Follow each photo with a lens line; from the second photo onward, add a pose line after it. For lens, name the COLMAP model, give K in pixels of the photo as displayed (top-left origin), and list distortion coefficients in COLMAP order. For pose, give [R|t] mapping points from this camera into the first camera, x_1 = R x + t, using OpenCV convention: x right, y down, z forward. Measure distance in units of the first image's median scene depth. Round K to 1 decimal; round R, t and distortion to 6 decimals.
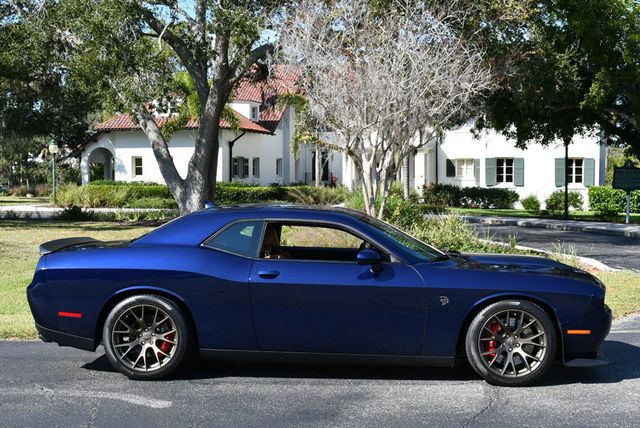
lens RADIAL K [[970.2, 0, 319.6], [0, 970.2, 213.6], [0, 0, 1]] dist [-0.030470, -0.080529]
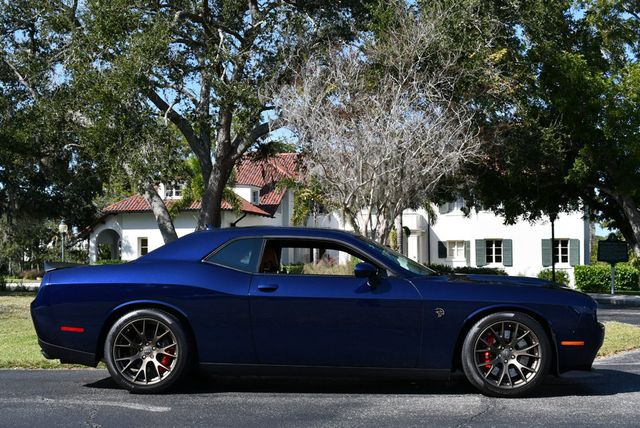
lens RADIAL K [[924.4, 0, 320.2], [0, 924.4, 213.6], [0, 0, 1]] dist [-0.037241, -0.068188]
pose [[0.999993, -0.001675, 0.003444, -0.000545], [0.002004, 0.995198, -0.097865, 0.076801], [-0.003264, 0.097871, 0.995194, 0.022765]]
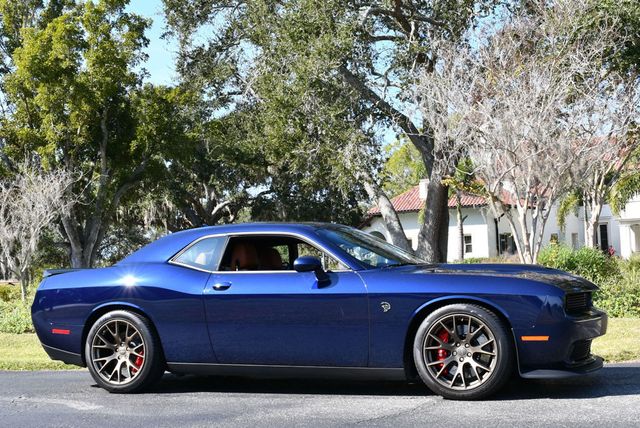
lens RADIAL K [[936.1, 0, 317.3], [0, 936.1, 216.0], [0, 0, 1]] dist [-0.041080, -0.039193]
pose [[0.939279, -0.060662, -0.337750, 0.356380], [0.028513, 0.994644, -0.099350, 0.085730], [0.341968, 0.083687, 0.935978, 0.117550]]
